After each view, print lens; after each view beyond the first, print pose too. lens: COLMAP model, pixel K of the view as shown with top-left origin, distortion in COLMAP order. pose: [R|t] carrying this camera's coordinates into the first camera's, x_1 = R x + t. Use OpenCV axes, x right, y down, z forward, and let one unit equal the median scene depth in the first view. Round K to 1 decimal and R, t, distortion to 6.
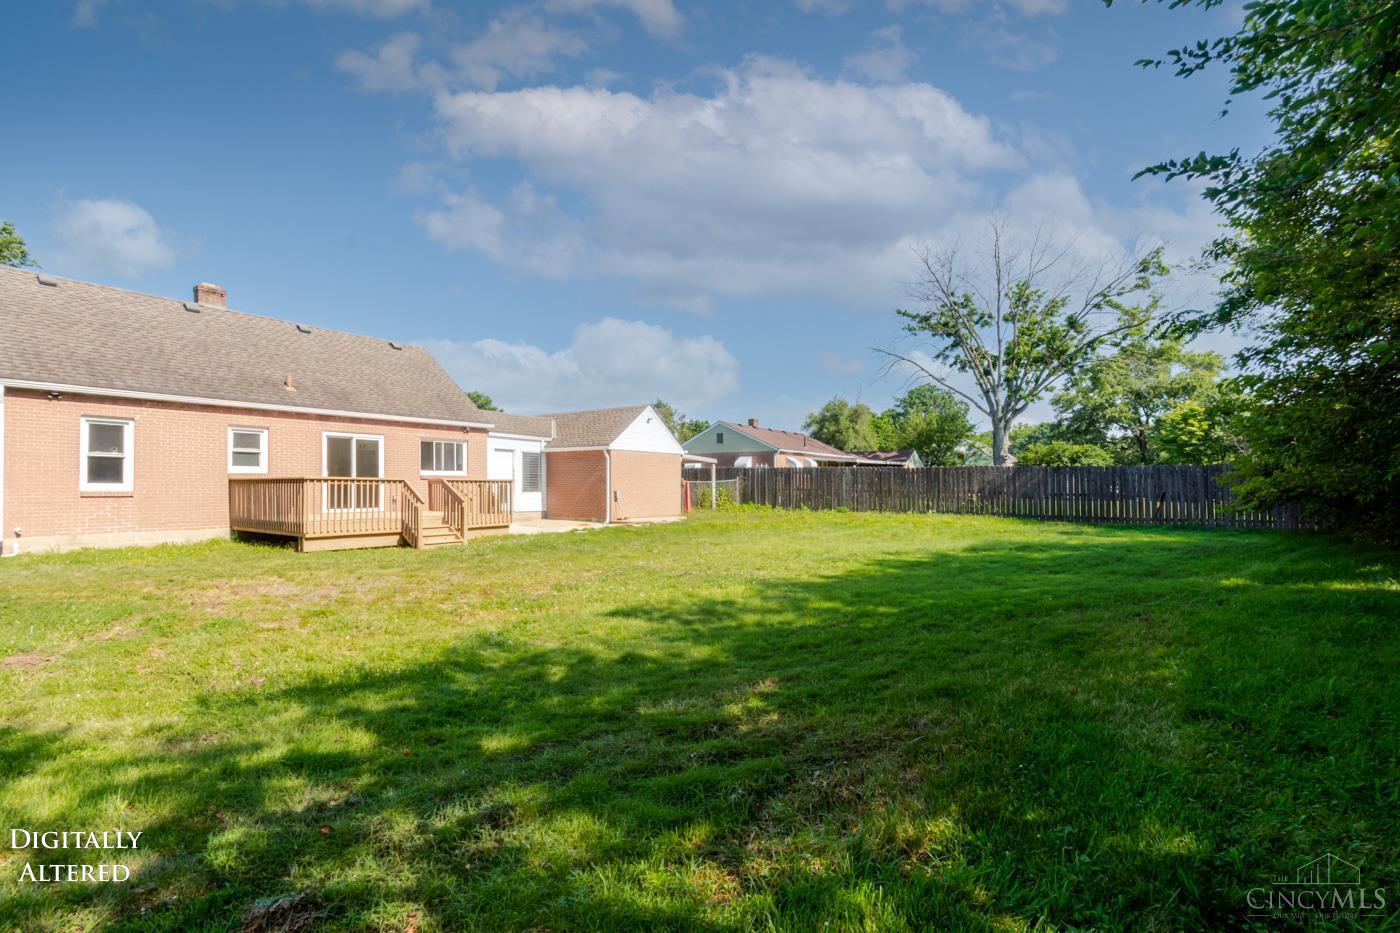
lens RADIAL K [[622.0, 0, 692.2], [0, 622.0, 490.6], [0, 0, 1]] dist [-0.003301, -0.001229]
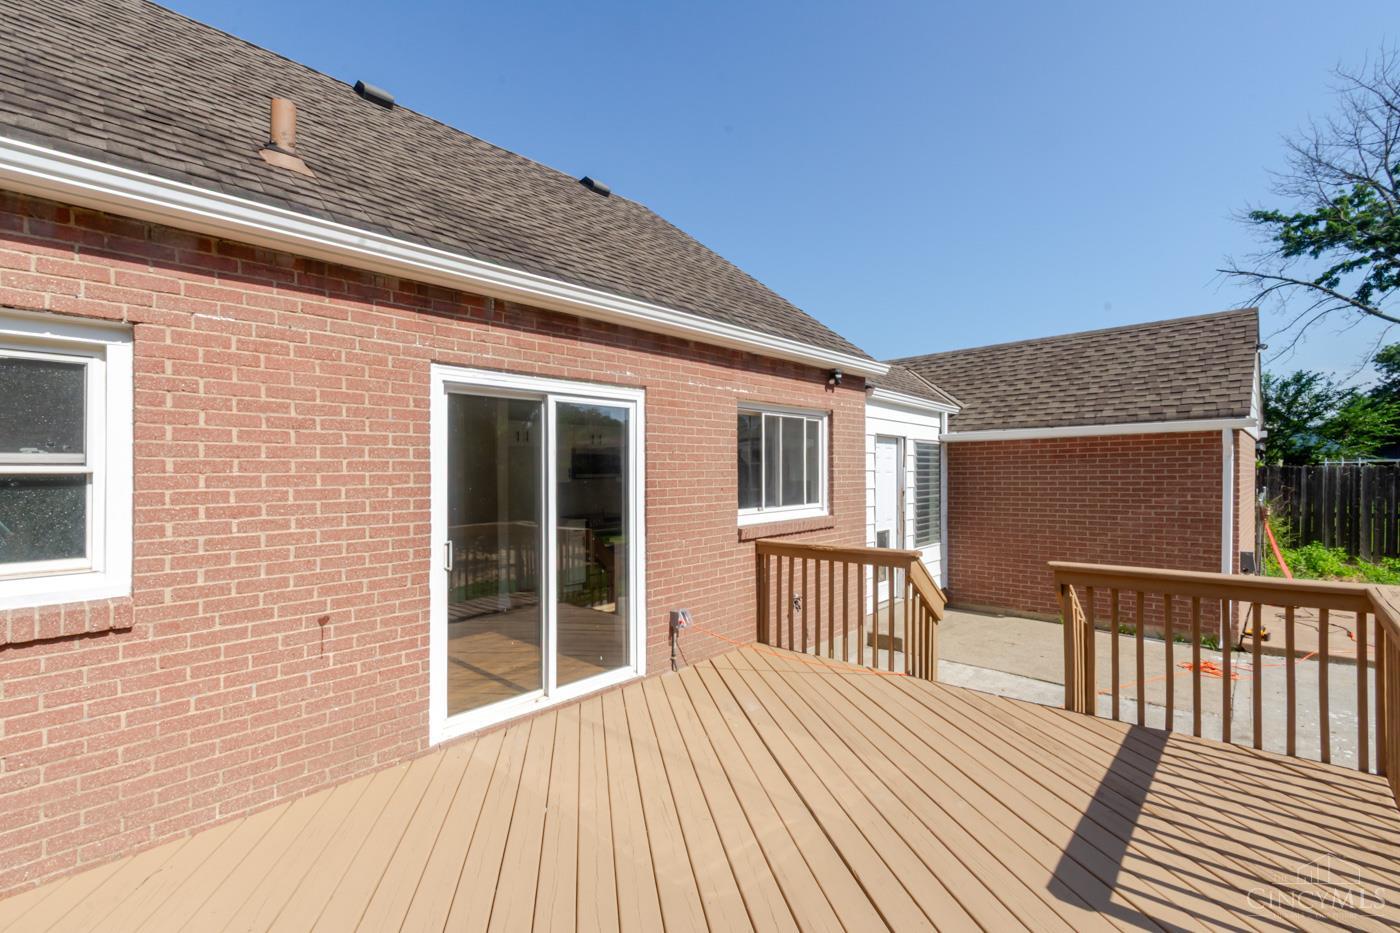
lens RADIAL K [[622.0, 0, 688.7], [0, 622.0, 465.5], [0, 0, 1]] dist [-0.003301, -0.001229]
pose [[0.990437, -0.015326, -0.137110, -0.410266], [0.012221, 0.999650, -0.023464, -0.046436], [0.137422, 0.021564, 0.990278, 0.687340]]
